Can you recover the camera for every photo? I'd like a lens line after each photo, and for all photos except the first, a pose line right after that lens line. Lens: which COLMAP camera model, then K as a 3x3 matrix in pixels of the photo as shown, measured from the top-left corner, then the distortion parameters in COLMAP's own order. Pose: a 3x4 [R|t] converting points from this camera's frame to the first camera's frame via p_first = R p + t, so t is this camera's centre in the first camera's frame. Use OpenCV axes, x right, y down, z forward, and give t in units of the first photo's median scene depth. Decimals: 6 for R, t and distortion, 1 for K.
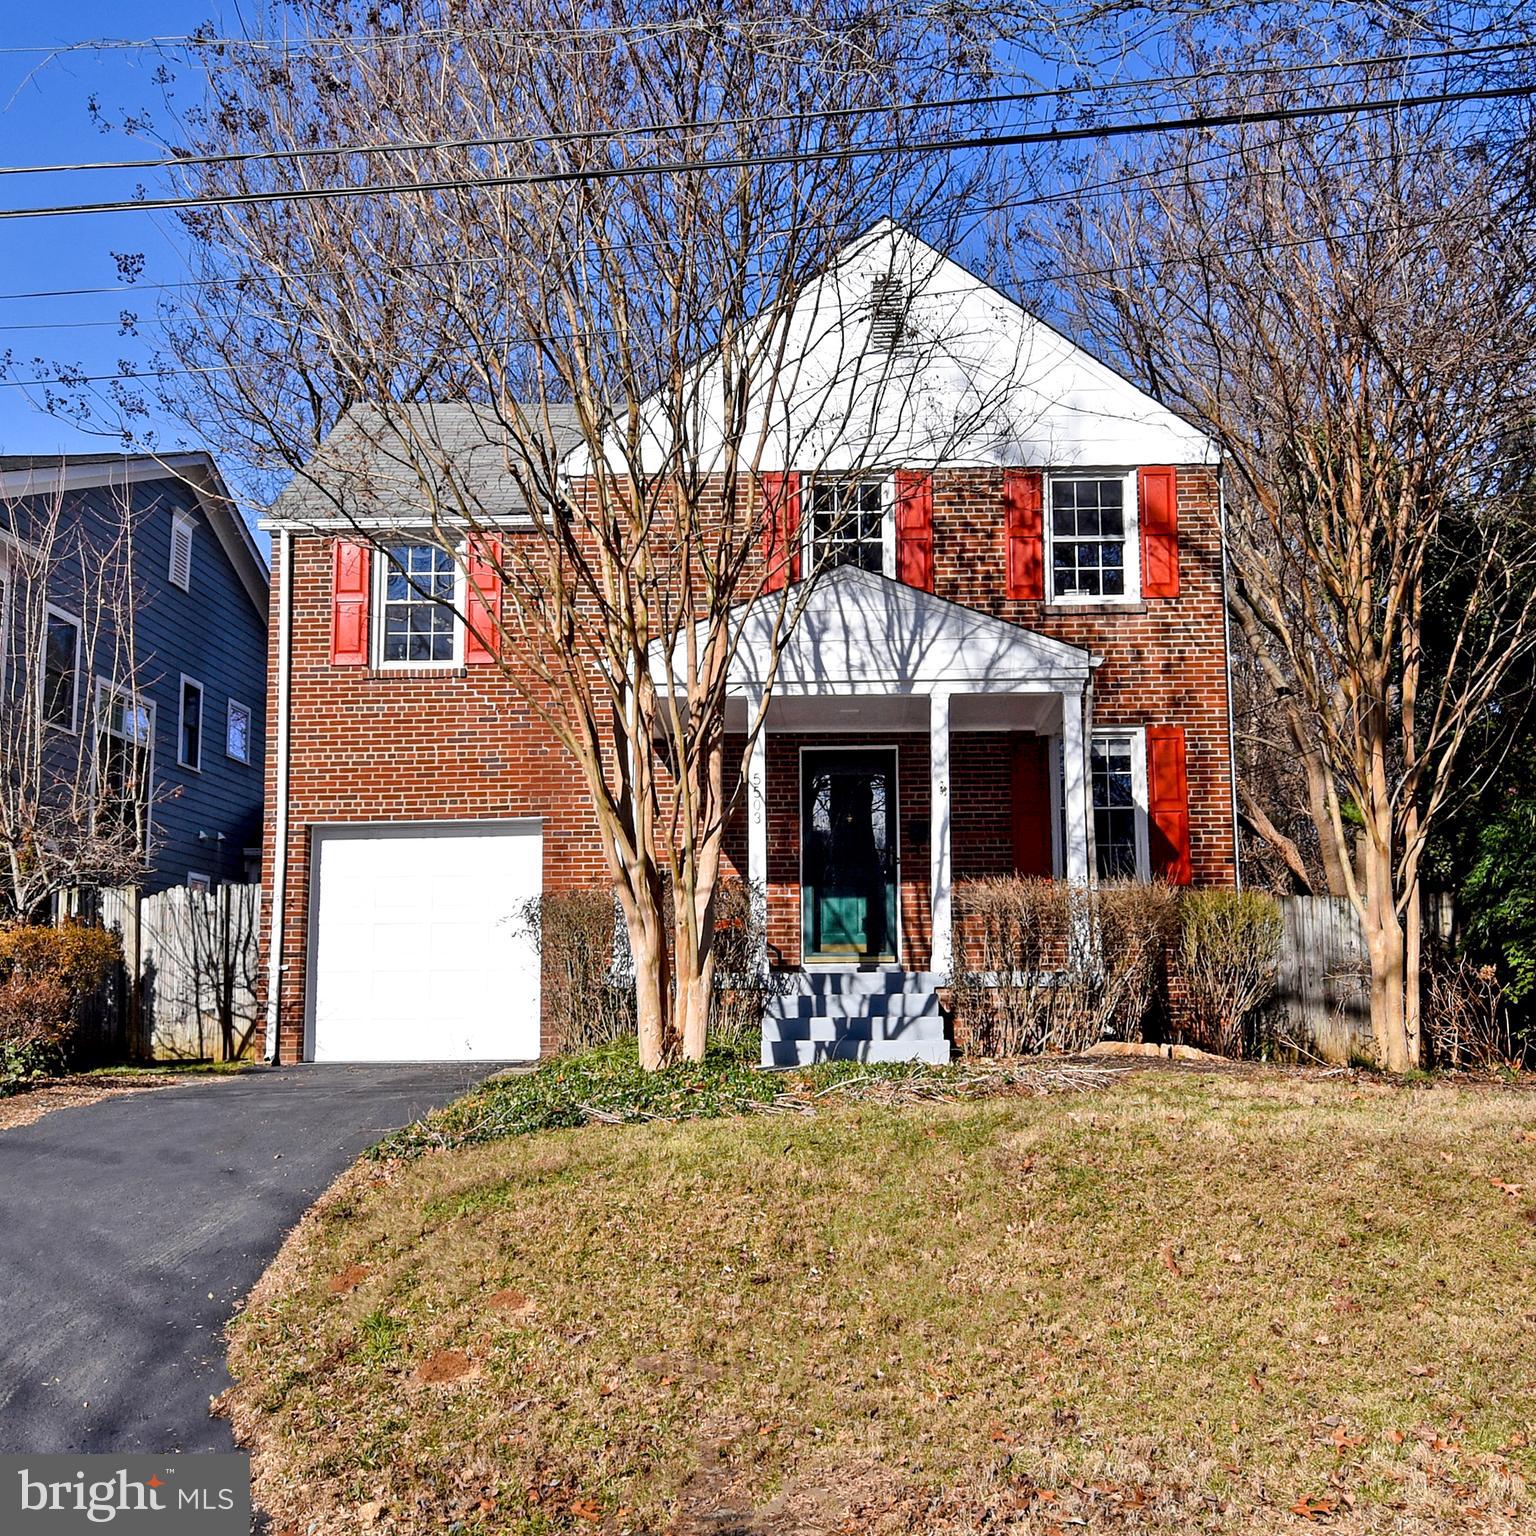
lens RADIAL K [[1617.4, 0, 831.3], [0, 1617.4, 799.4], [0, 0, 1]] dist [-0.017175, 0.345091]
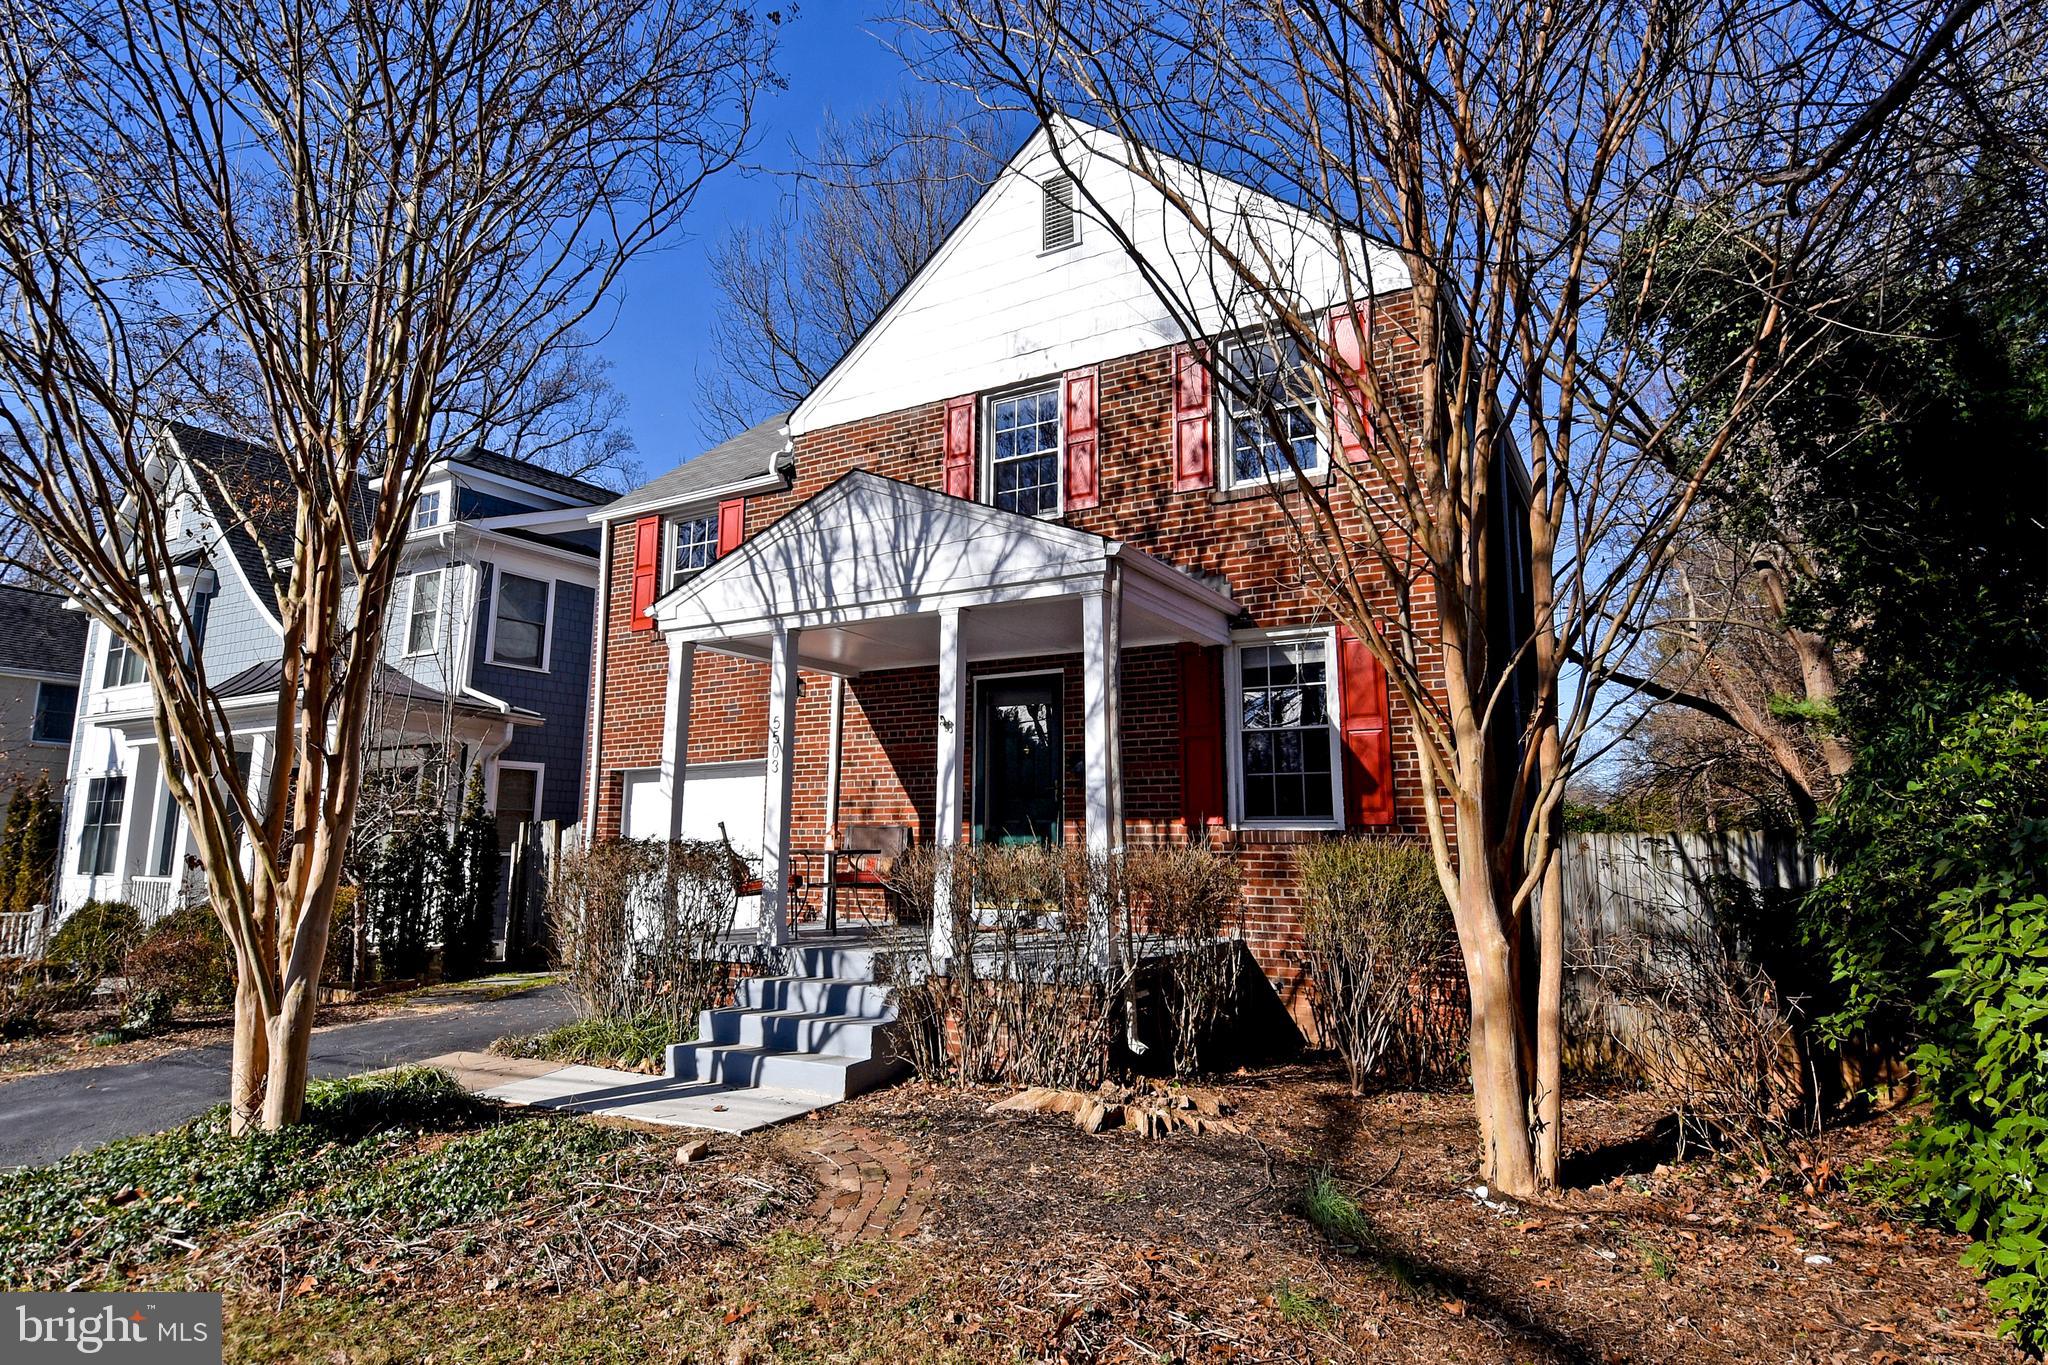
lens RADIAL K [[1064.0, 0, 1064.8], [0, 1064.0, 670.1], [0, 0, 1]] dist [0.046781, -0.045138]
pose [[0.888632, -0.065832, -0.453872, 0.314454], [0.052303, 0.997734, -0.042312, -0.007069], [0.455629, 0.013861, 0.890062, 0.467172]]
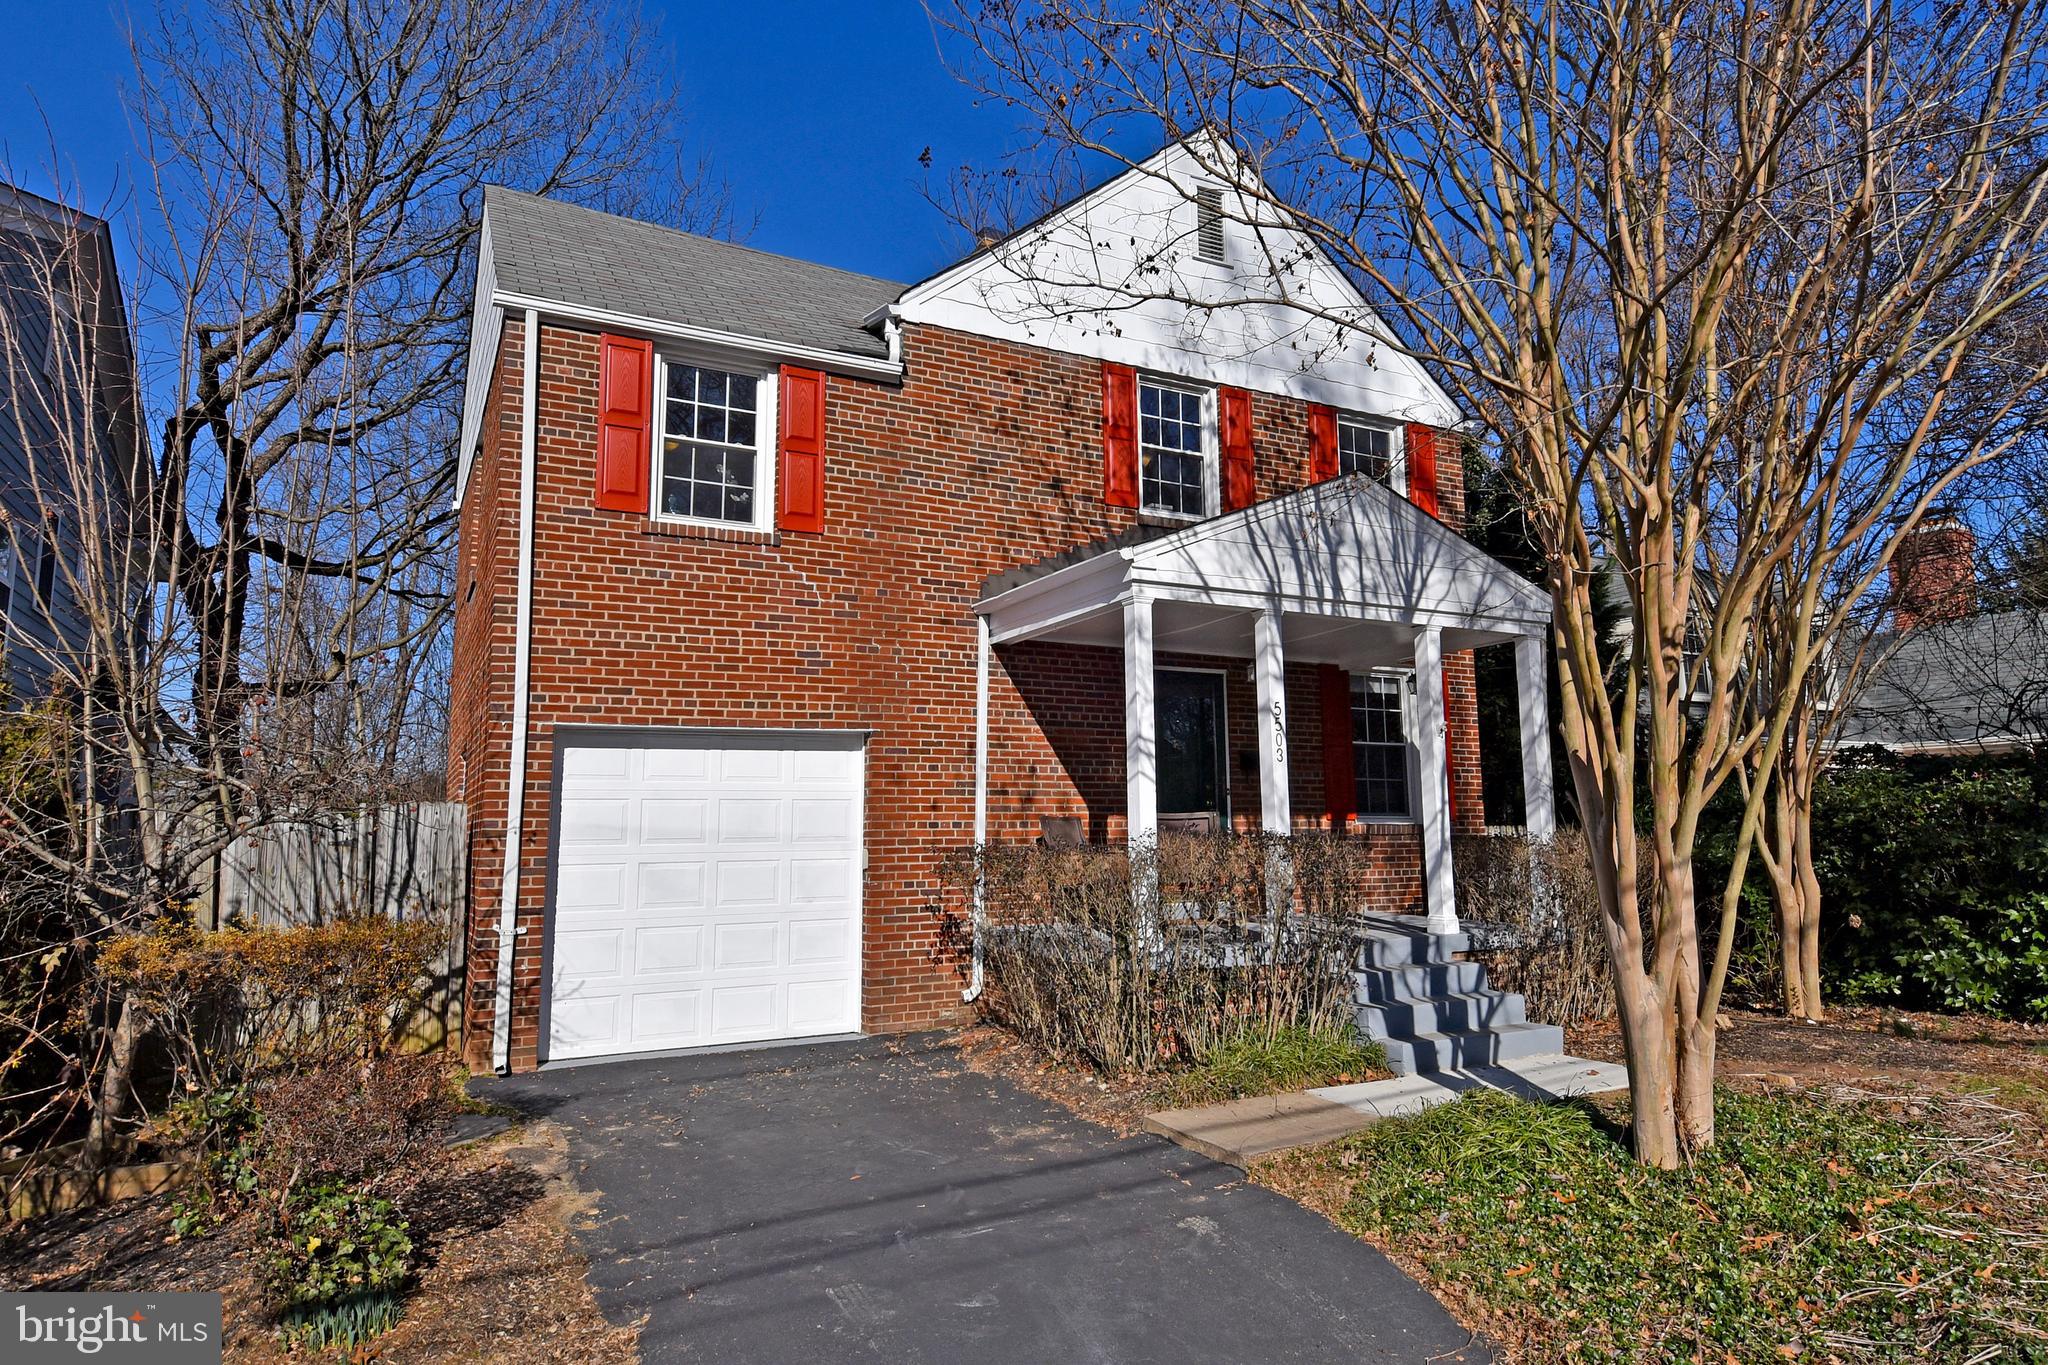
lens RADIAL K [[1143.4, 0, 1030.8], [0, 1143.4, 682.5], [0, 0, 1]] dist [0.031085, -0.000334]
pose [[0.883304, 0.061984, 0.464685, -0.375448], [-0.059271, 0.998032, -0.020461, -0.005574], [-0.465038, -0.009469, 0.885240, 0.454987]]
